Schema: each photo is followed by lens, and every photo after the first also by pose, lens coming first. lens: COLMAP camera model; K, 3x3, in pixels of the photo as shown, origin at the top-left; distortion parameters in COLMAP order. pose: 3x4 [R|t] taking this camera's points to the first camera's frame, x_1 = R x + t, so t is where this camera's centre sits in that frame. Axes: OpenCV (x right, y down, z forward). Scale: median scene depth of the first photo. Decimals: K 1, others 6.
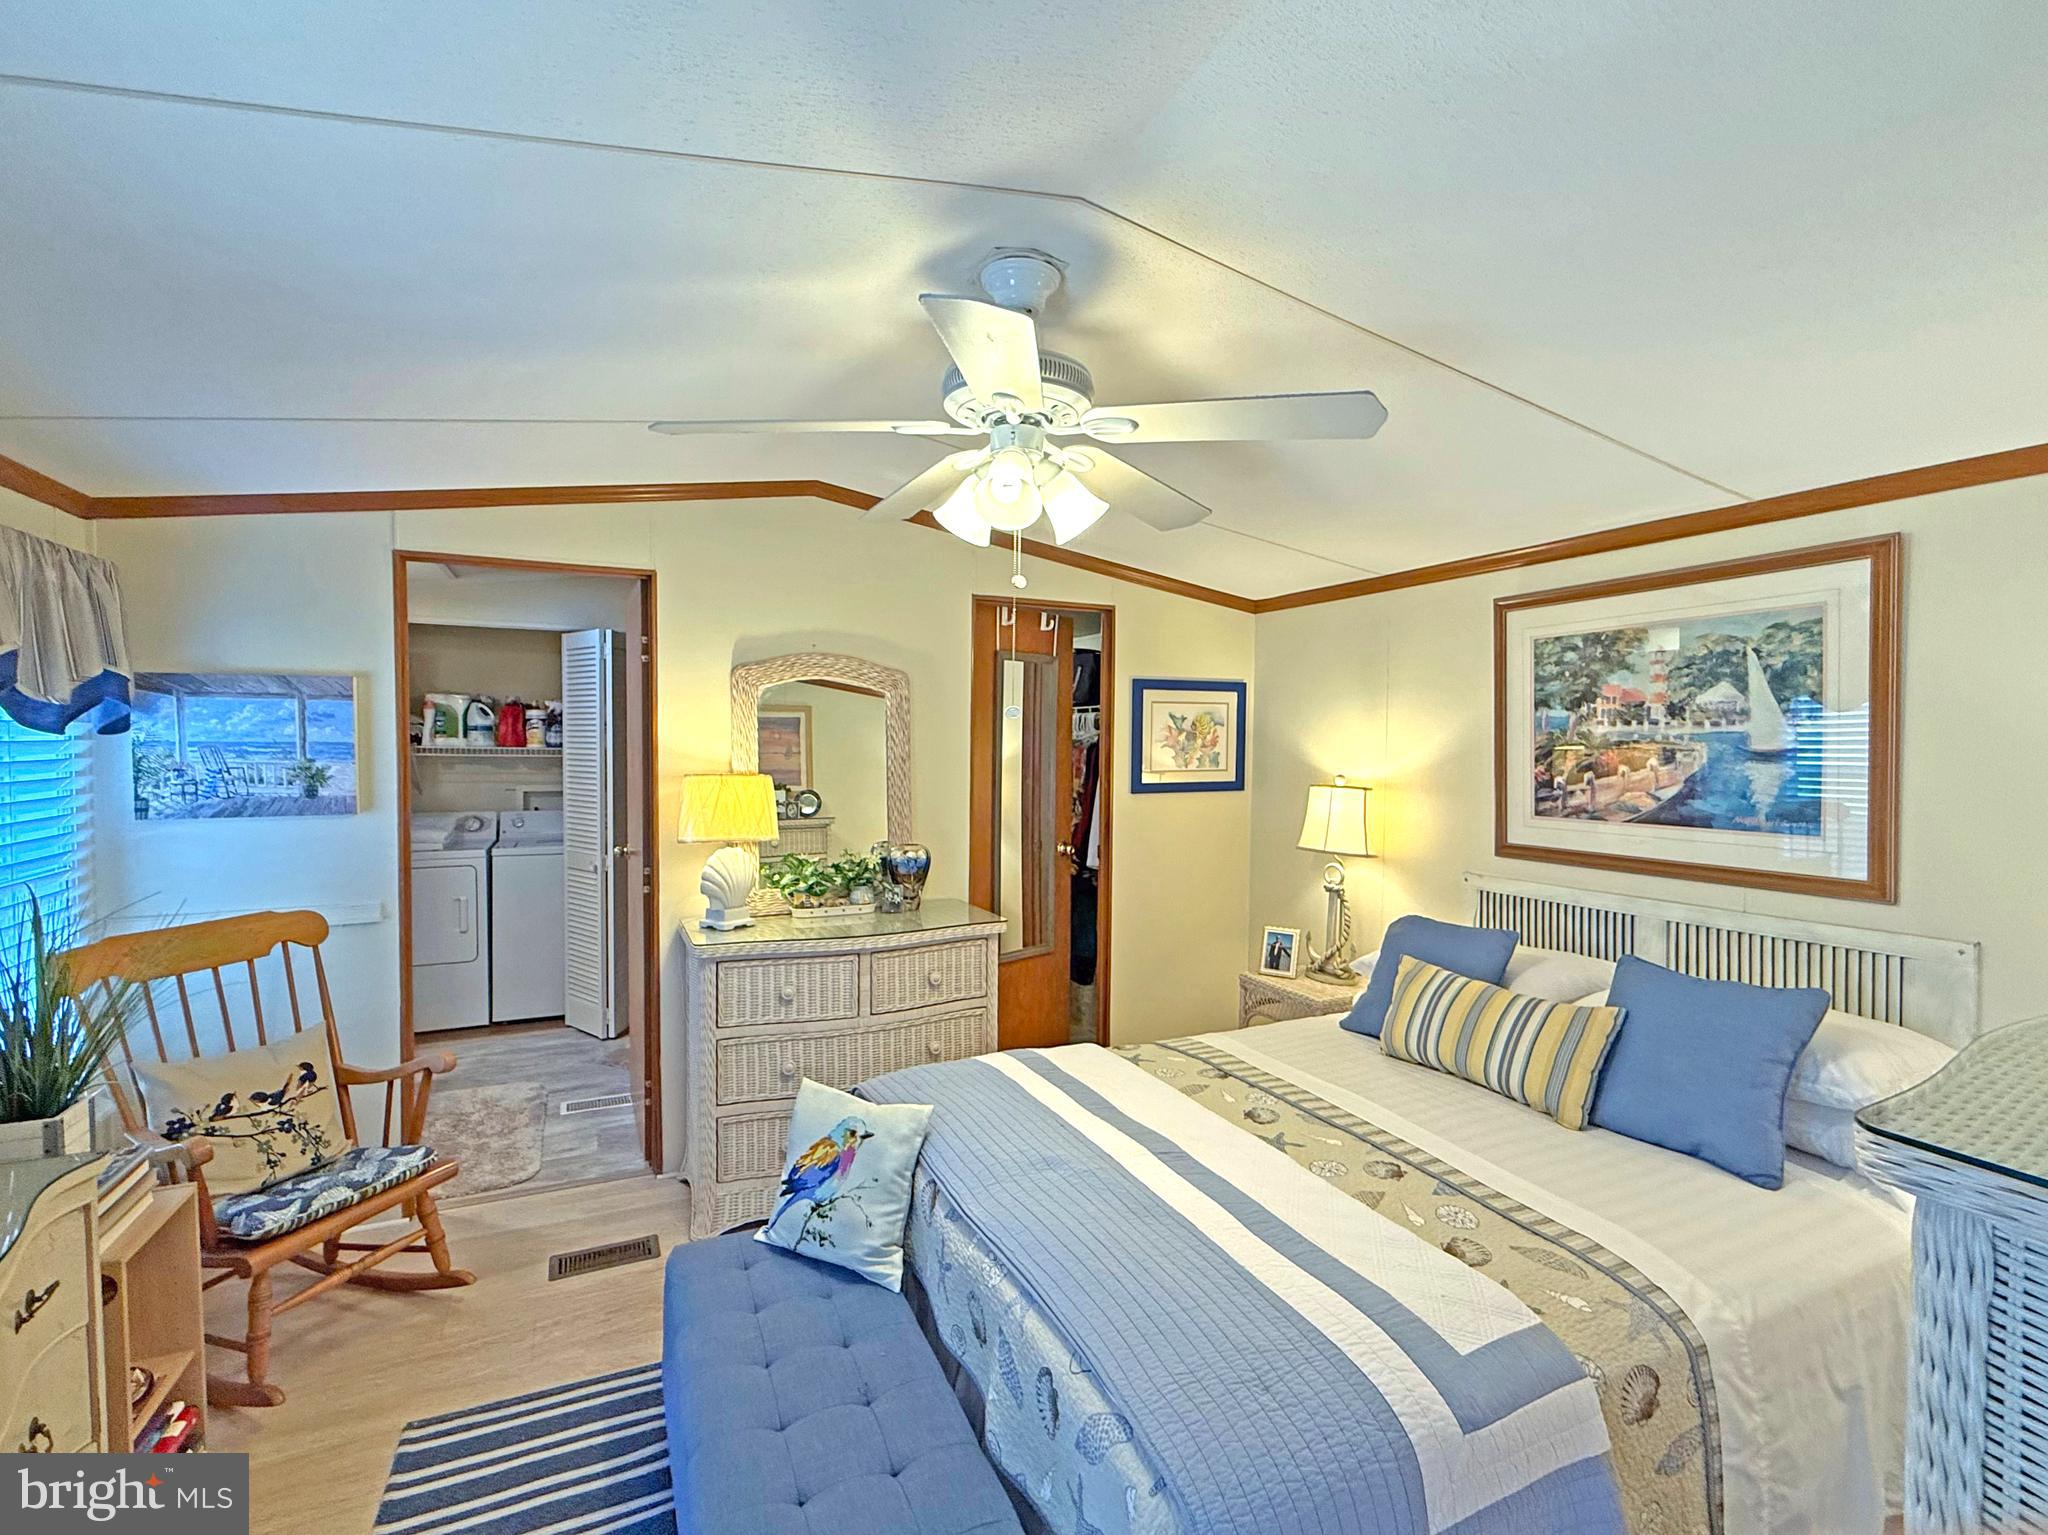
lens RADIAL K [[942.5, 0, 1014.0], [0, 942.5, 723.3], [0, 0, 1]] dist [0.004606, -0.000134]
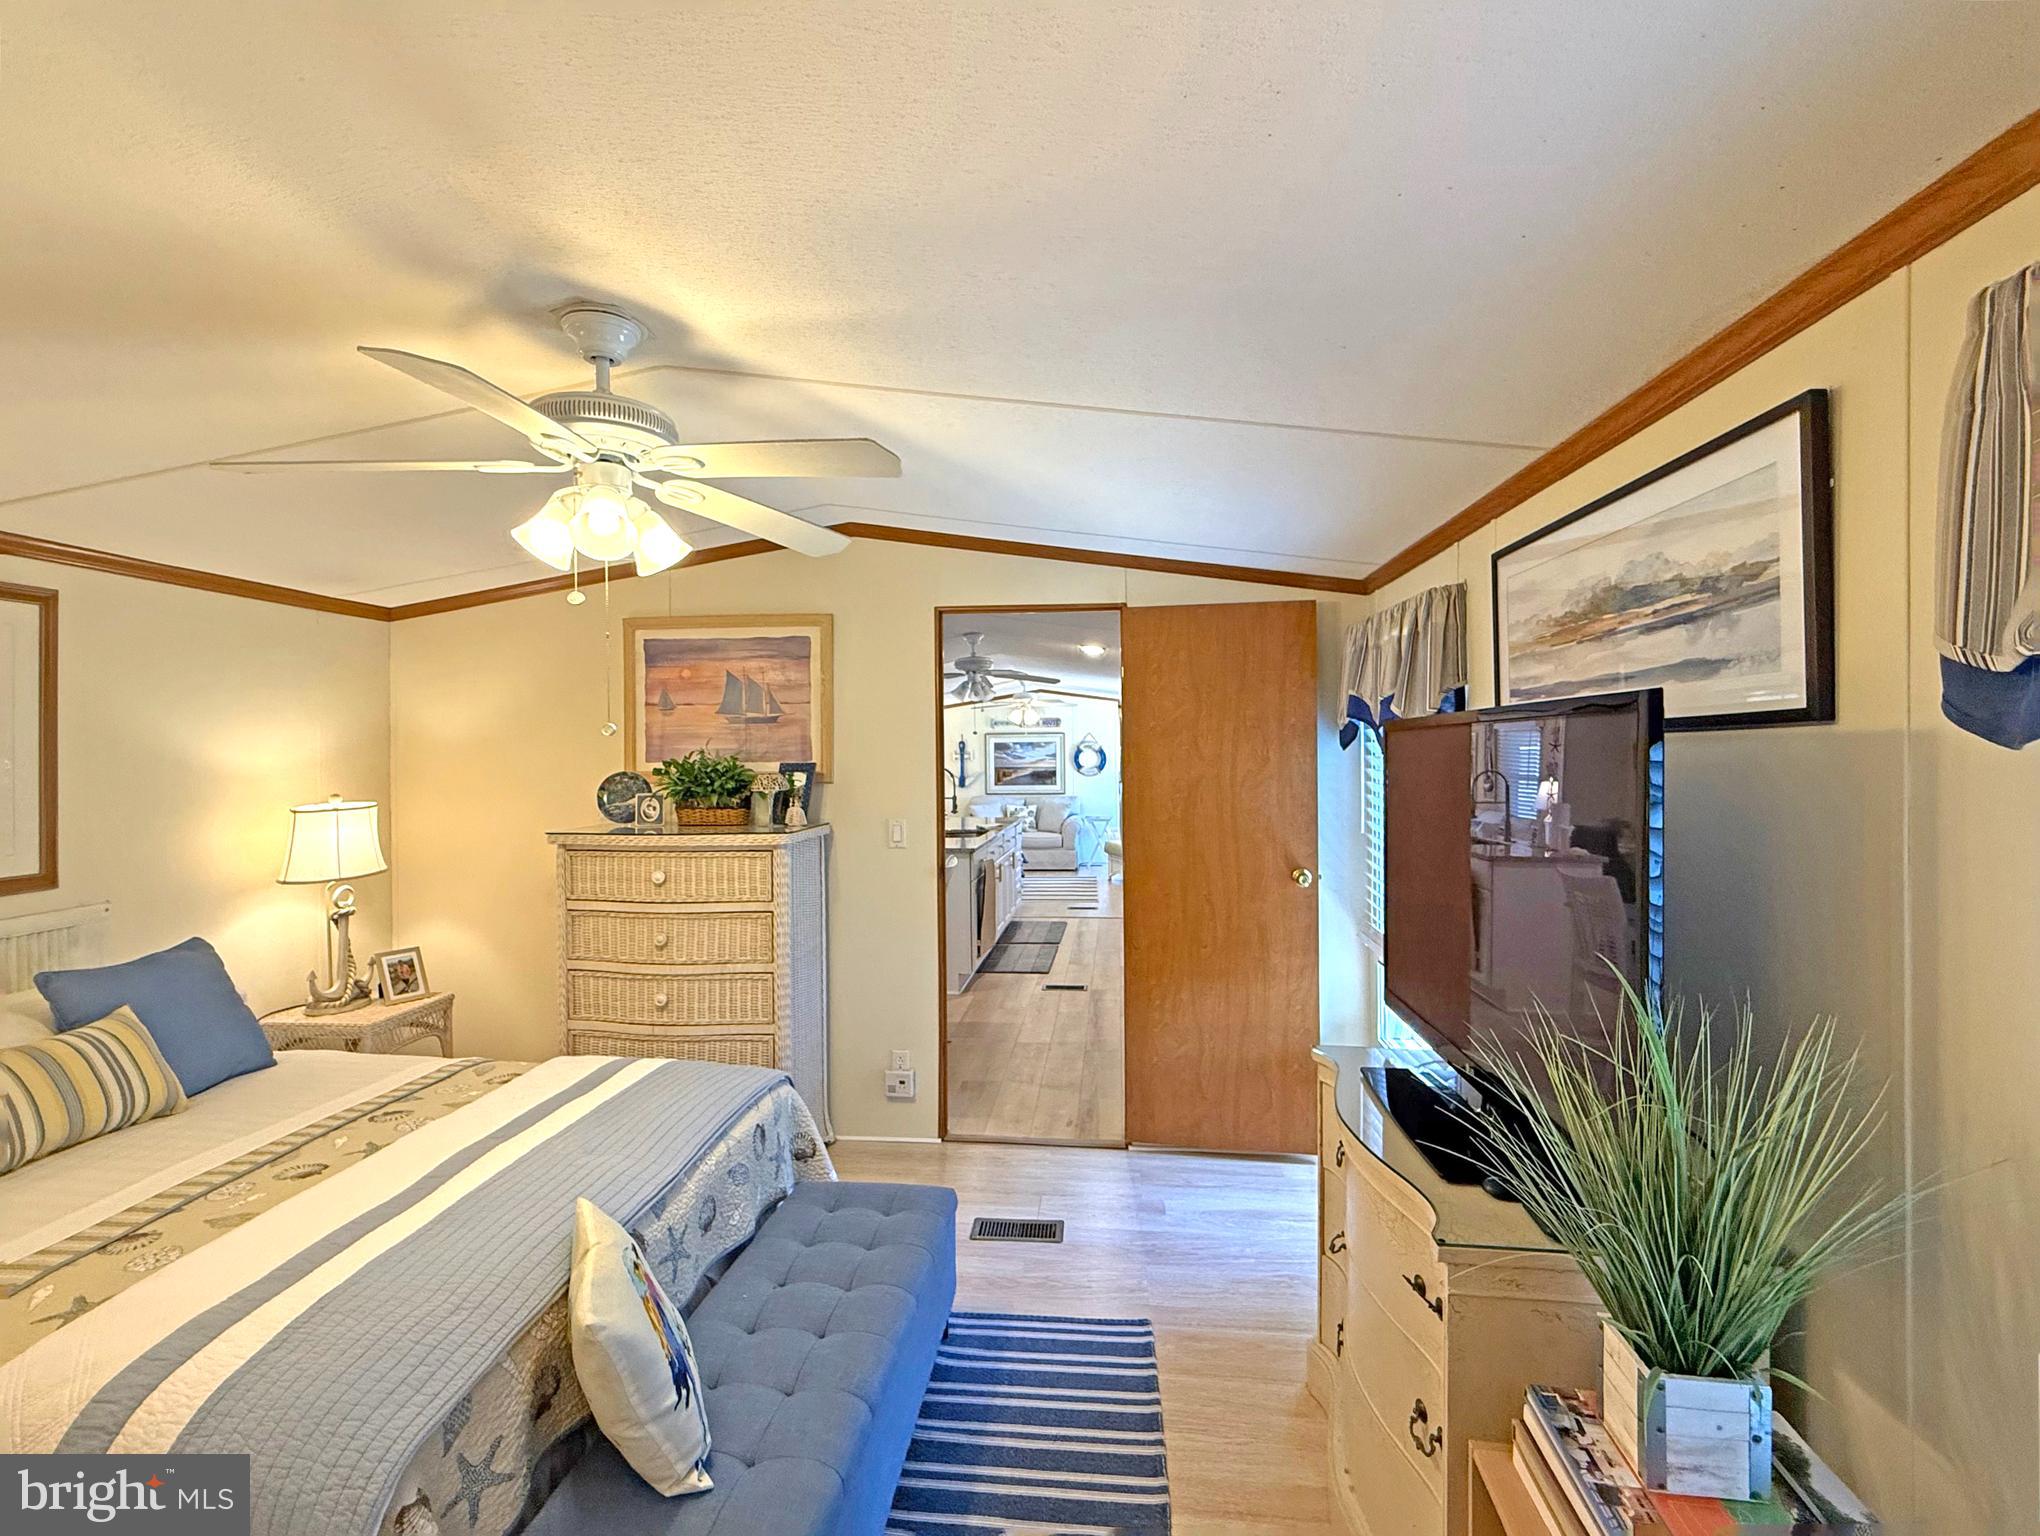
lens RADIAL K [[932.0, 0, 1034.0], [0, 932.0, 767.3], [0, 0, 1]] dist [-0.003437, -0.000723]
pose [[-0.867052, -0.004312, 0.498198, -0.616351], [0.000520, 0.999954, 0.009560, 0.015378], [-0.498217, 0.008548, -0.867010, 1.108667]]
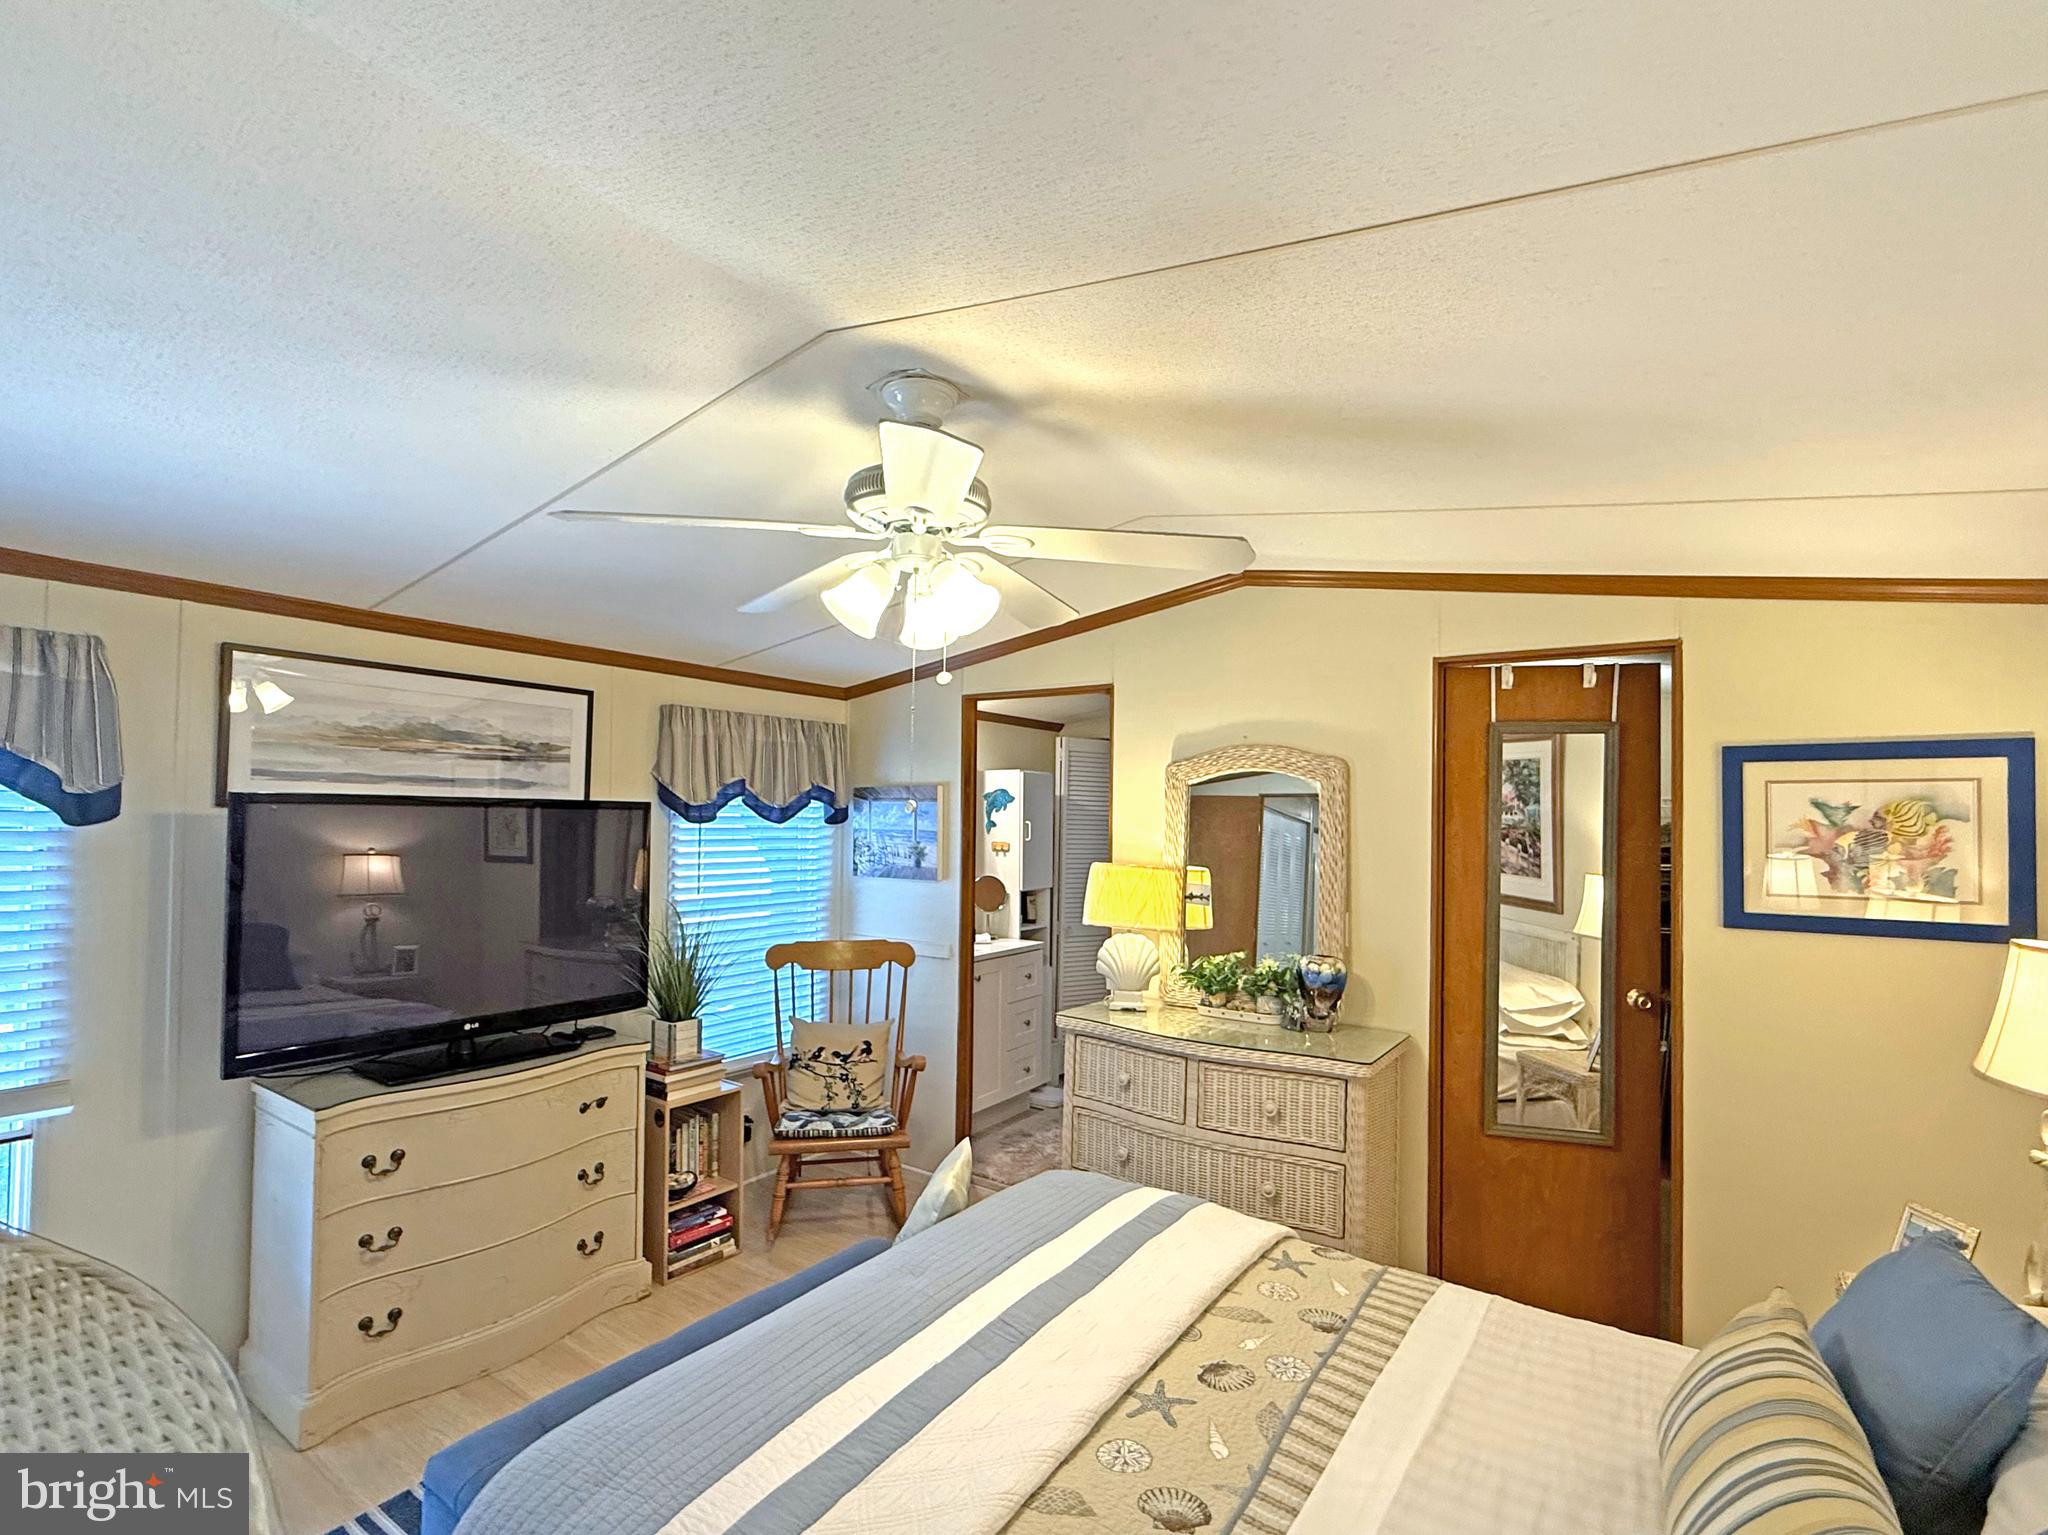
lens RADIAL K [[935.6, 0, 1038.1], [0, 935.6, 766.8], [0, 0, 1]] dist [-0.003437, -0.000723]
pose [[0.514487, -0.050253, -0.856024, 0.623770], [-0.002771, 0.998179, -0.060264, 0.008483], [0.857494, 0.033377, 0.513411, 0.402020]]
